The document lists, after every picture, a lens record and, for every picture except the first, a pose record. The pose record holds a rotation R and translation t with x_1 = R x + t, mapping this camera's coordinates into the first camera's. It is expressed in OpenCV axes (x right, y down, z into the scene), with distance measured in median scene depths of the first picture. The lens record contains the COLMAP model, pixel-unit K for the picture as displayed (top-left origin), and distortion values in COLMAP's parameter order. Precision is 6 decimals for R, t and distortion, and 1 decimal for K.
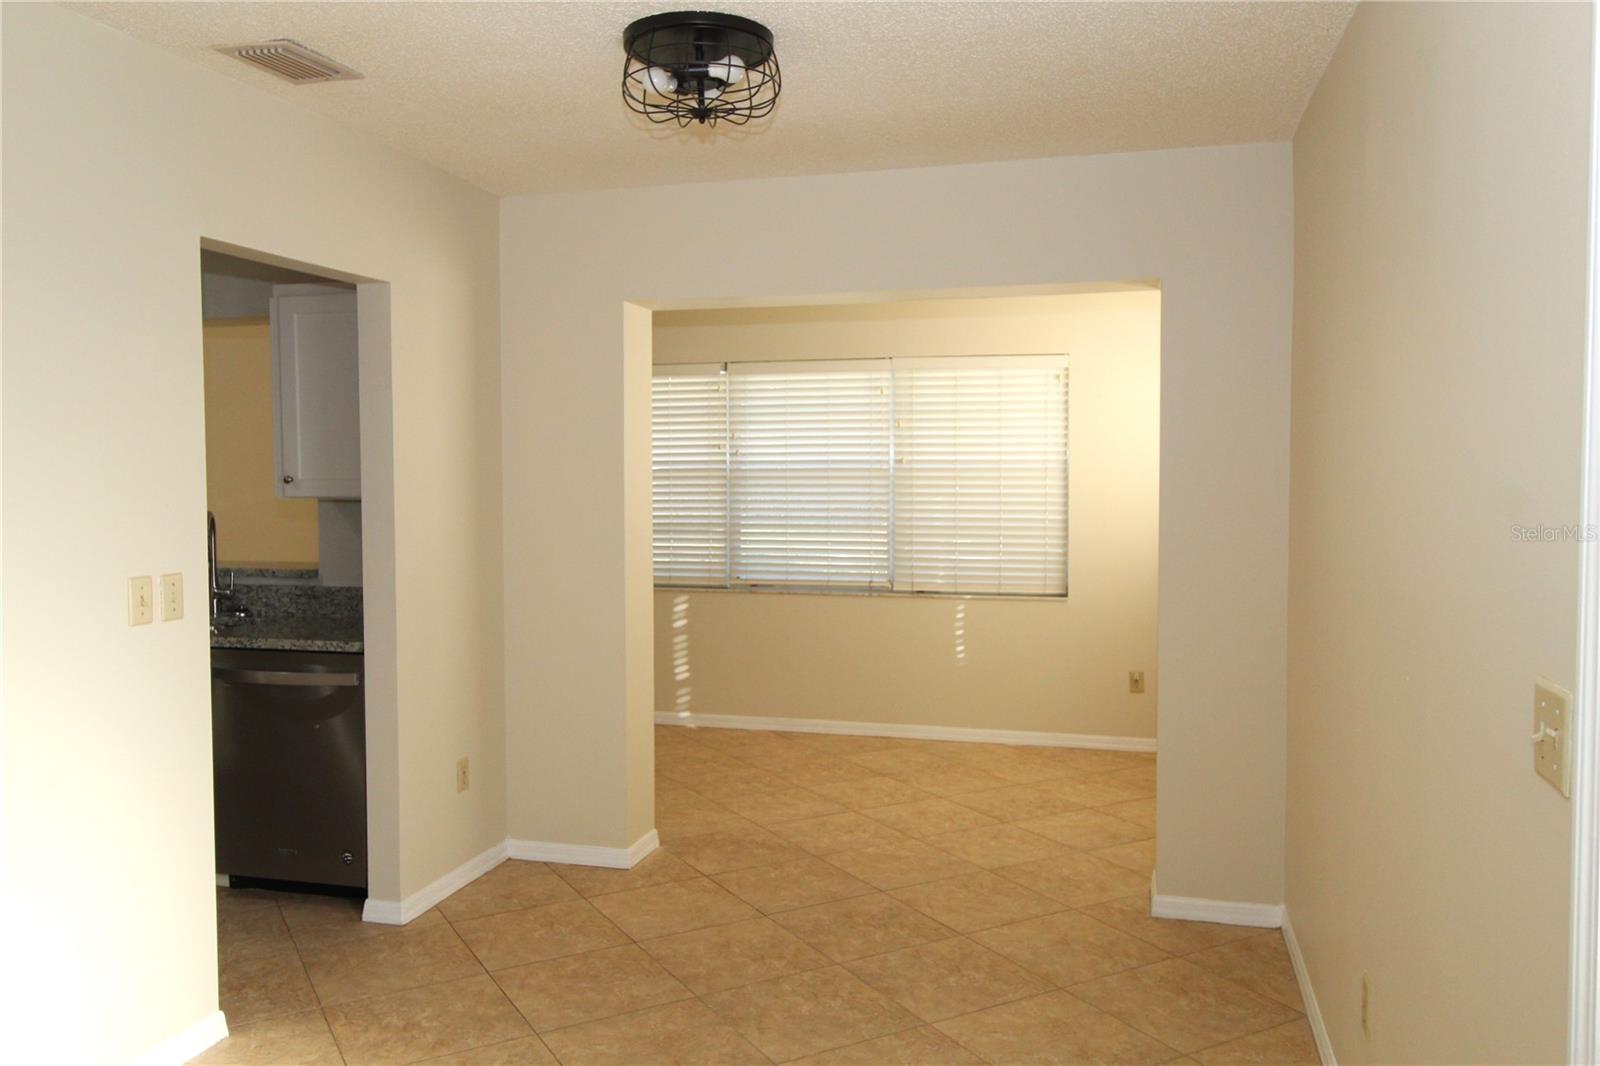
lens RADIAL K [[1222.8, 0, 796.8], [0, 1222.8, 532.0], [0, 0, 1]] dist [0.004134, 0.001347]
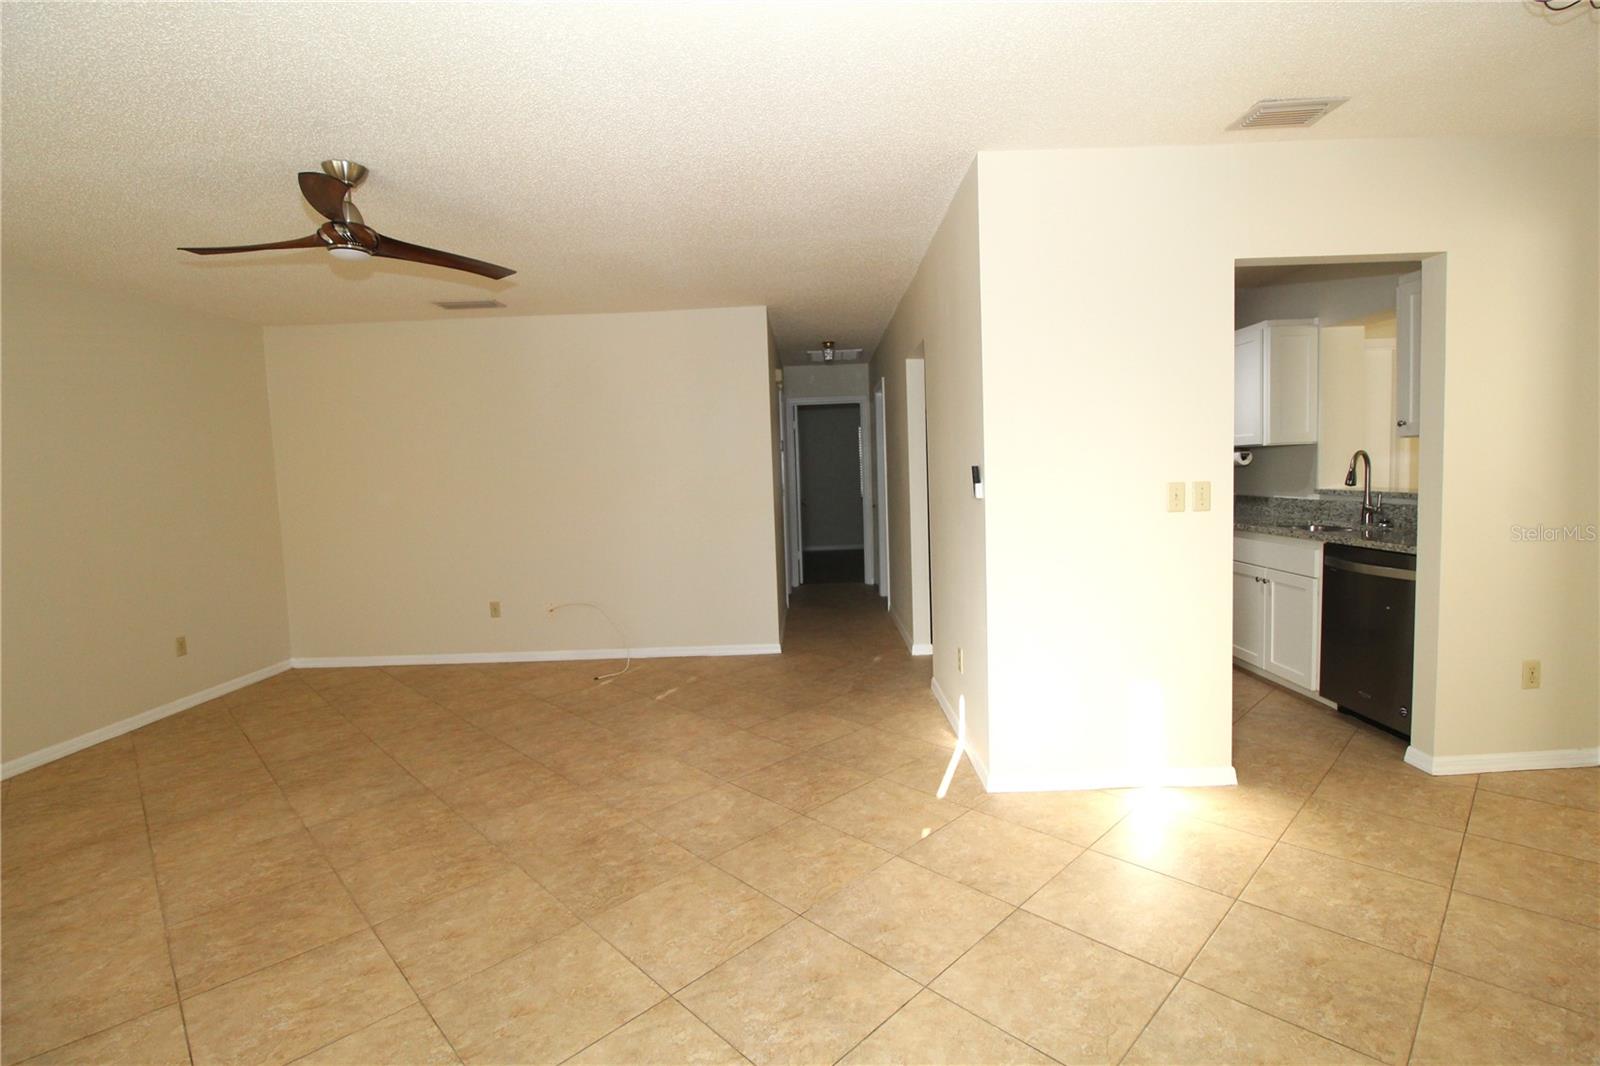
lens RADIAL K [[747.1, 0, 823.4], [0, 747.1, 531.9], [0, 0, 1]] dist [-0.012378, -0.002659]
pose [[0.276940, 0.073219, -0.958094, 0.209609], [-0.009311, 0.997250, 0.073520, 0.023750], [0.960842, -0.011440, 0.276860, 0.195398]]
